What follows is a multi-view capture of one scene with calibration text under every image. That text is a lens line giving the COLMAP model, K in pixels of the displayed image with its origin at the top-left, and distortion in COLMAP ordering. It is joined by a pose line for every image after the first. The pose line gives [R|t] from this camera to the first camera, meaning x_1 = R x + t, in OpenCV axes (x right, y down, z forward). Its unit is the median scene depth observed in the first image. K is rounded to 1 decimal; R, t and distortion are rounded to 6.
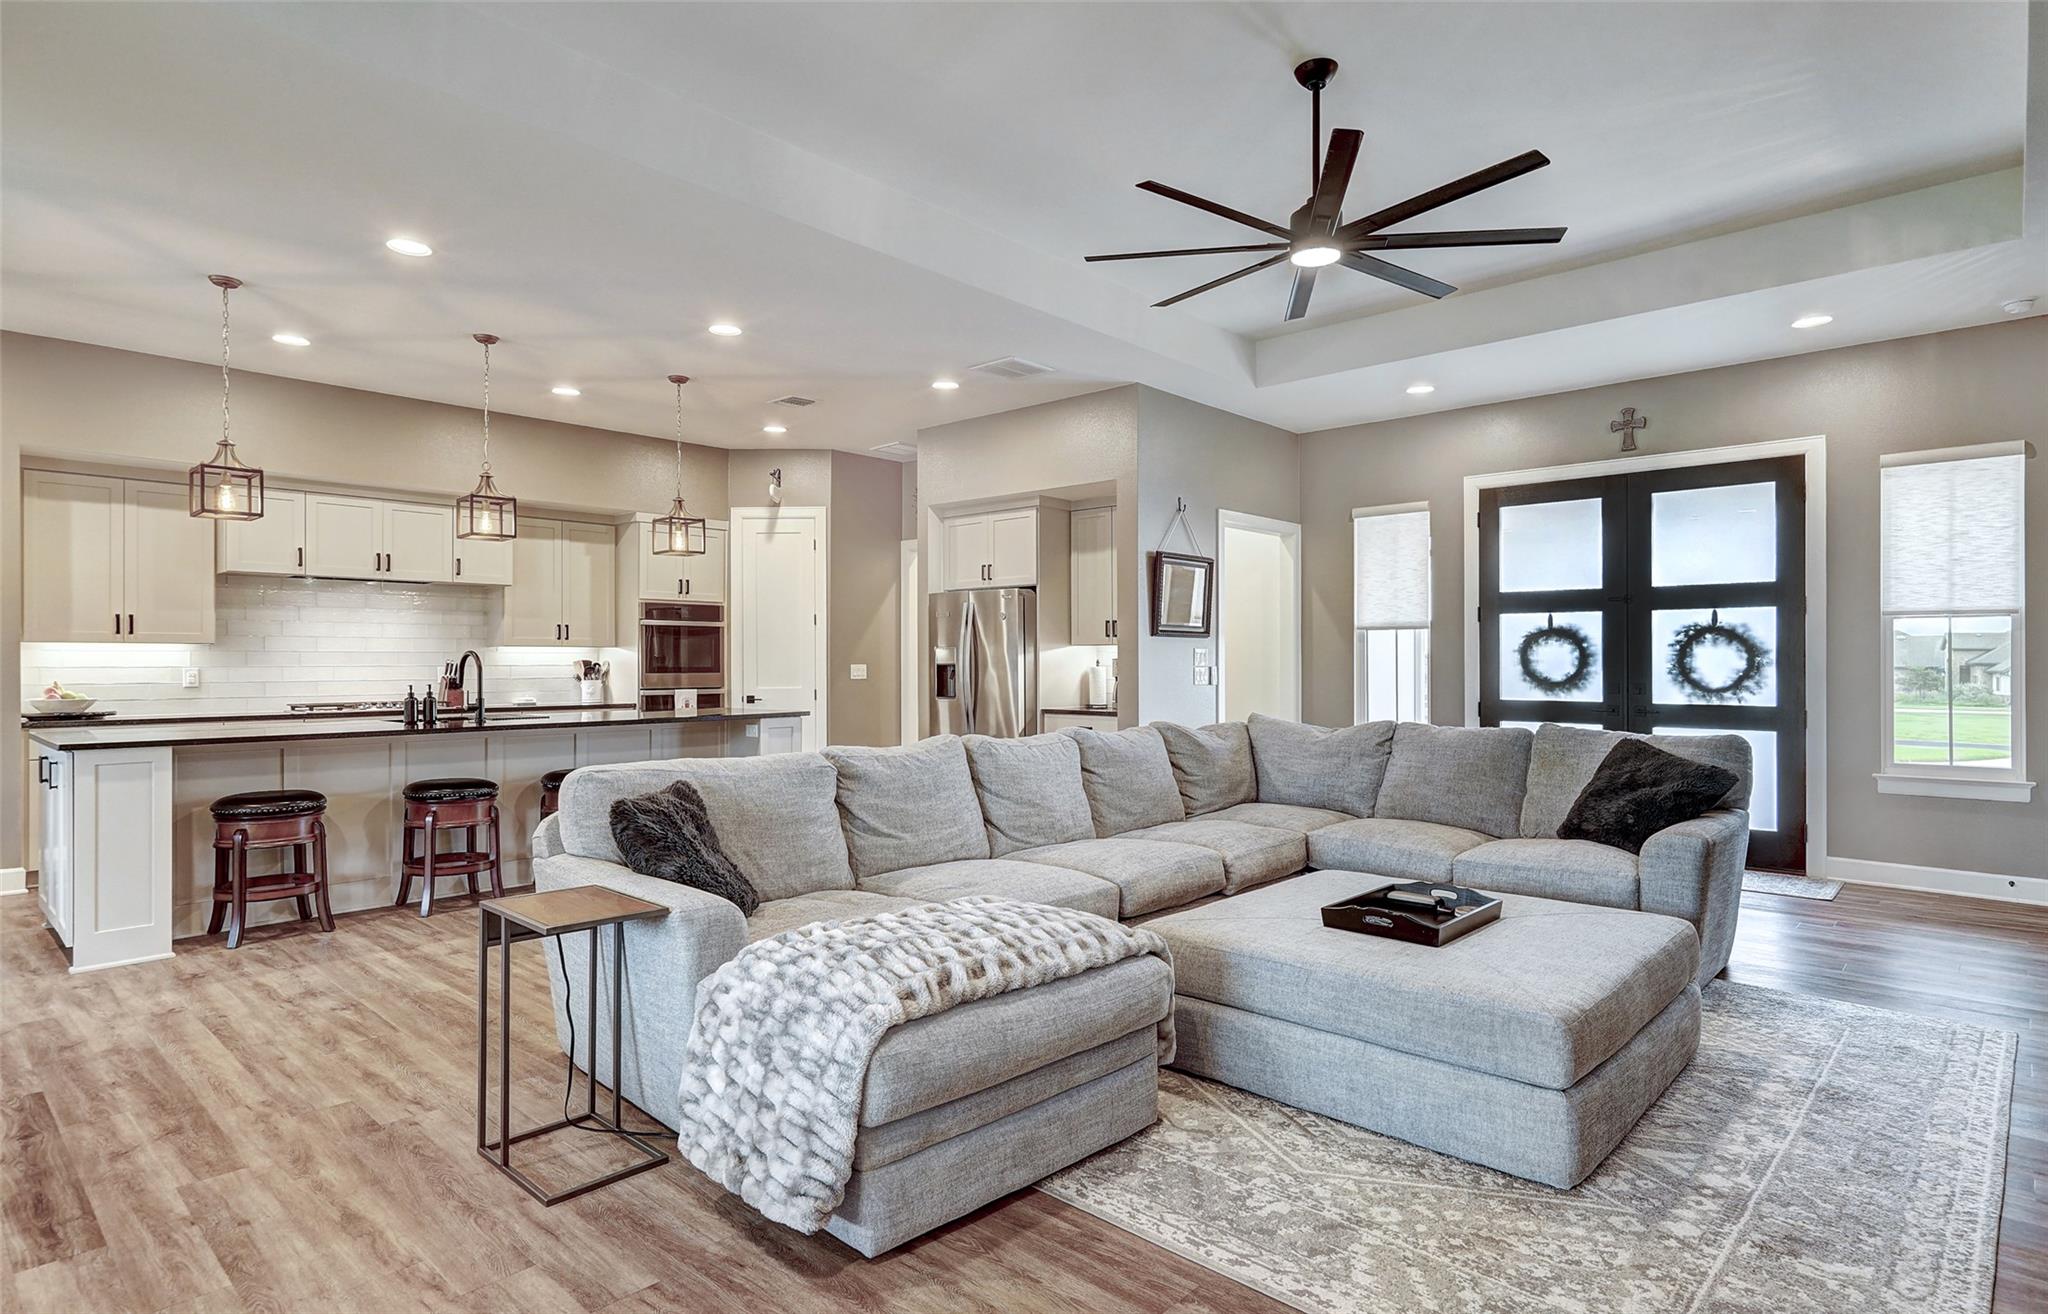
lens RADIAL K [[1070.5, 0, 1017.2], [0, 1070.5, 659.7], [0, 0, 1]] dist [0.002302, 0.001418]
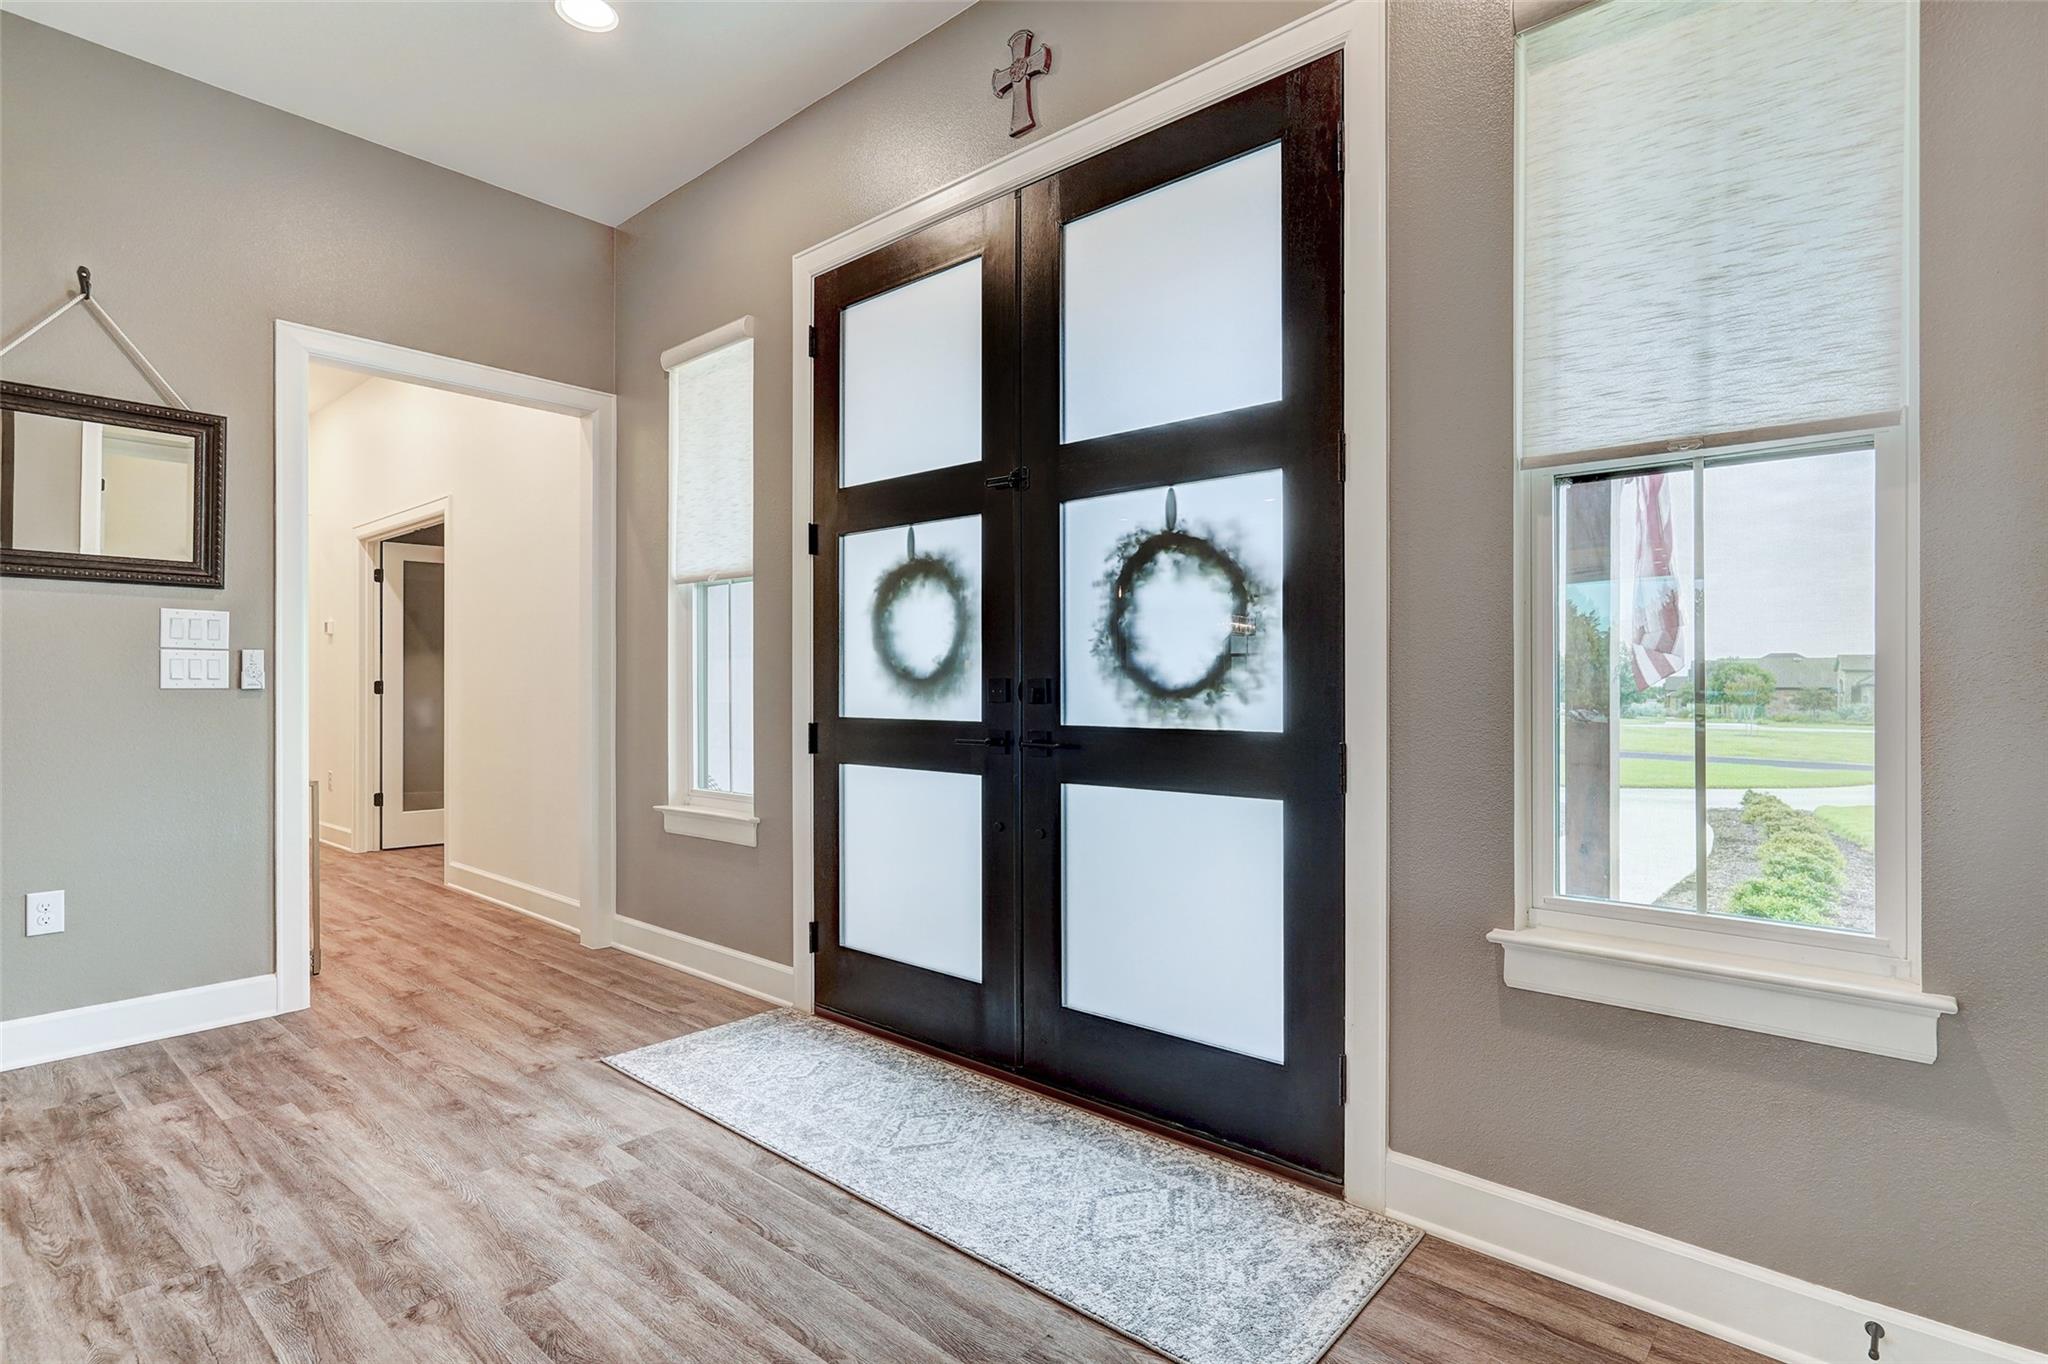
lens RADIAL K [[1015.8, 0, 1018.6], [0, 1015.8, 681.2], [0, 0, 1]] dist [-0.001788, 0.002068]
pose [[0.999659, 0.004457, 0.025714, 0.558611], [-0.004298, 0.999972, -0.006206, 0.026025], [-0.025741, 0.006093, 0.999650, 0.594635]]
